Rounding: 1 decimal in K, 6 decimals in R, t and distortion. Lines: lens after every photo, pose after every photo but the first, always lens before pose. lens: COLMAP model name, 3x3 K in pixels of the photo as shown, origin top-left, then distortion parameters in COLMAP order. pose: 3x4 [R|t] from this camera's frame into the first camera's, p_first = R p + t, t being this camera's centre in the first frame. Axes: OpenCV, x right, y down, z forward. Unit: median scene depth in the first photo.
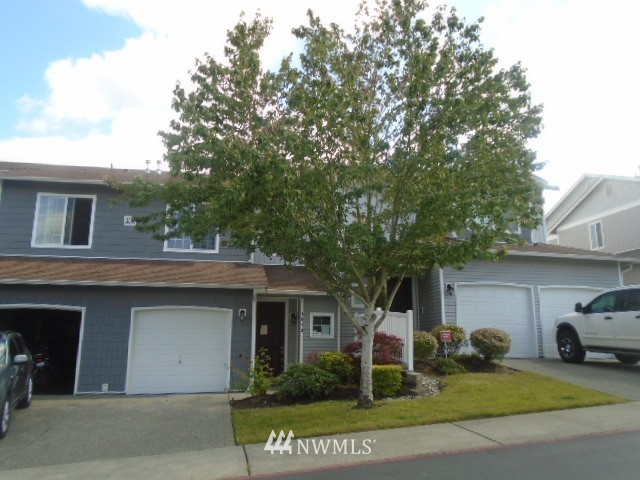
lens RADIAL K [[495.8, 0, 321.9], [0, 495.8, 232.7], [0, 0, 1]] dist [-0.007615, -0.001329]
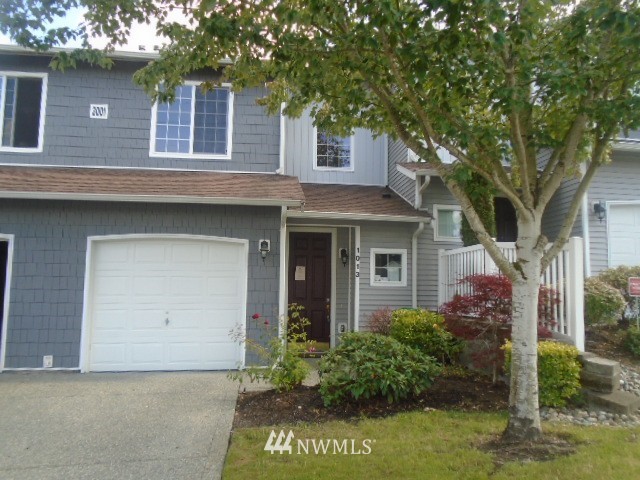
lens RADIAL K [[495.8, 0, 318.4], [0, 495.8, 241.3], [0, 0, 1]] dist [-0.007615, -0.001329]
pose [[0.996058, 0.002009, -0.088684, -0.036452], [0.008775, 0.992608, 0.121047, 0.078318], [0.088271, -0.121348, 0.988677, 0.376567]]
